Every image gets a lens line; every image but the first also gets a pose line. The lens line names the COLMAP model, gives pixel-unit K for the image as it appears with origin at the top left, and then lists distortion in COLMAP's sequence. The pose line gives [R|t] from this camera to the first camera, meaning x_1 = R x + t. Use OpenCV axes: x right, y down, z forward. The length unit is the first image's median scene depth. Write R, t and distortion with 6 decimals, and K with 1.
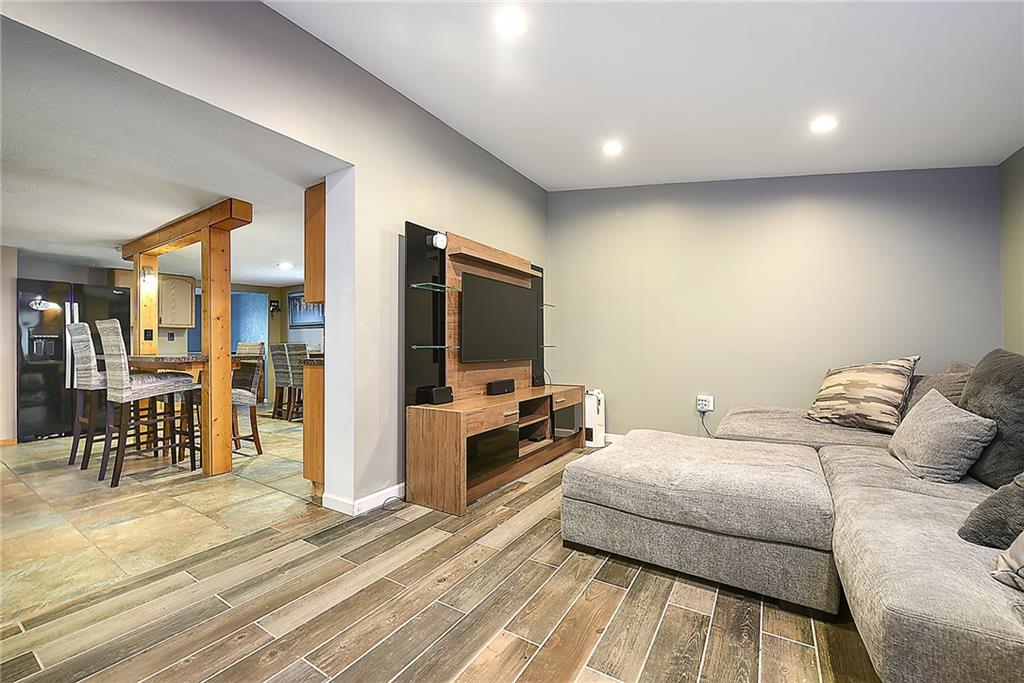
lens RADIAL K [[409.9, 0, 510.5], [0, 409.9, 342.2], [0, 0, 1]] dist [-0.011654, -0.000557]
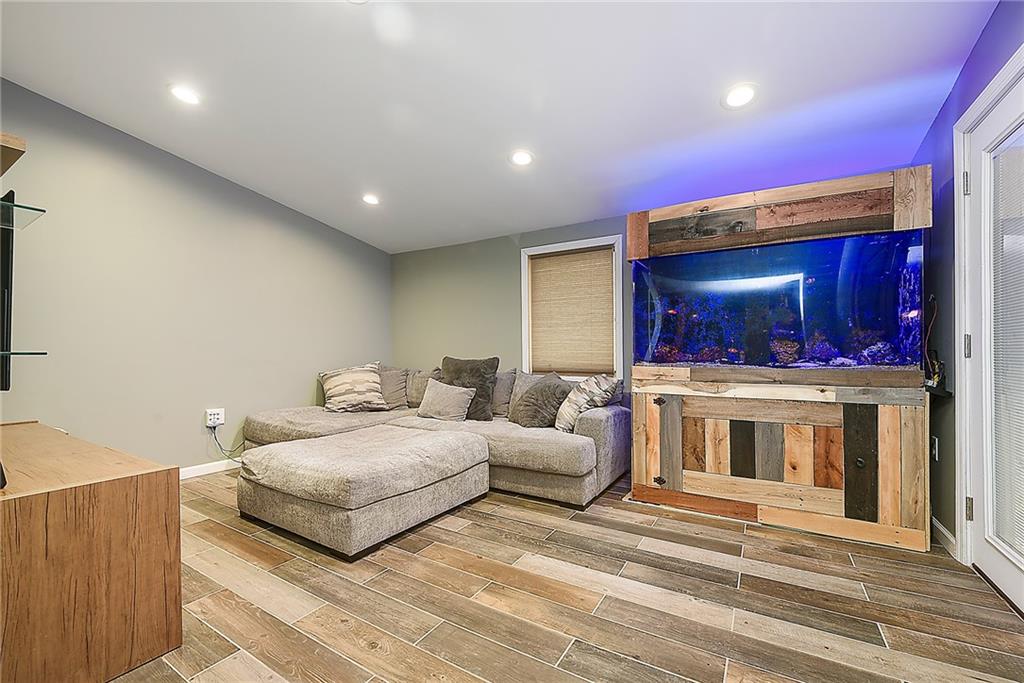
lens RADIAL K [[409.9, 0, 518.2], [0, 409.9, 349.0], [0, 0, 1]] dist [-0.011654, -0.000557]
pose [[-0.023952, 0.018128, 0.999549, -0.864519], [-0.011997, 0.999758, -0.018420, 0.010295], [-0.999641, -0.012432, -0.023729, 0.650888]]
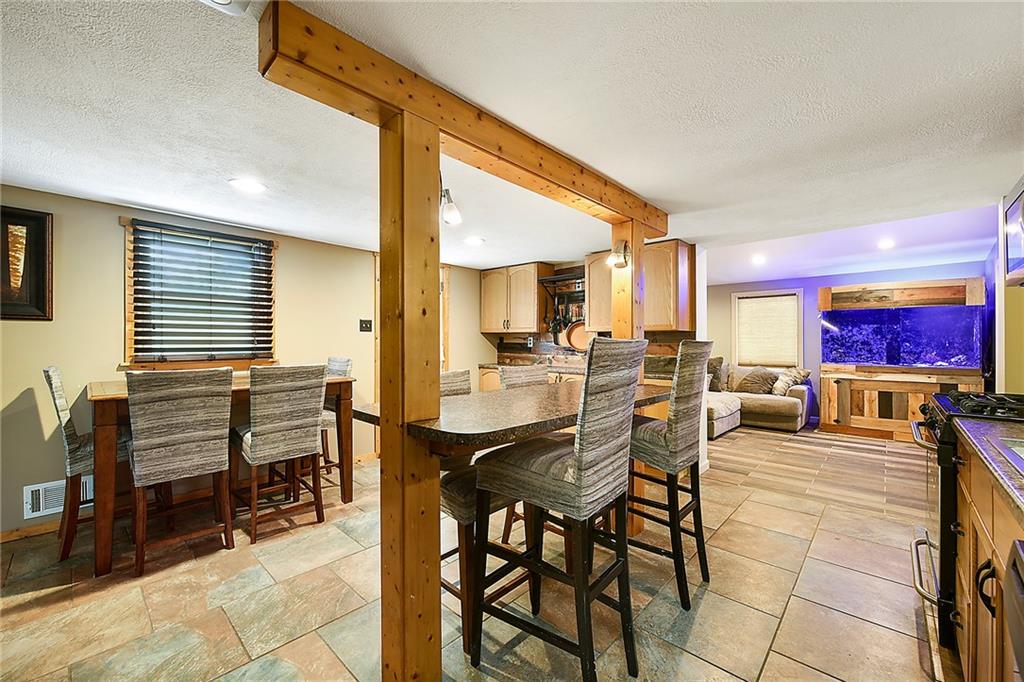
lens RADIAL K [[409.9, 0, 513.2], [0, 409.9, 337.8], [0, 0, 1]] dist [-0.011654, -0.000557]
pose [[0.184968, 0.014143, 0.982643, -2.221217], [-0.012923, 0.999845, -0.011958, -0.060704], [-0.982660, -0.010486, 0.185122, 1.534407]]
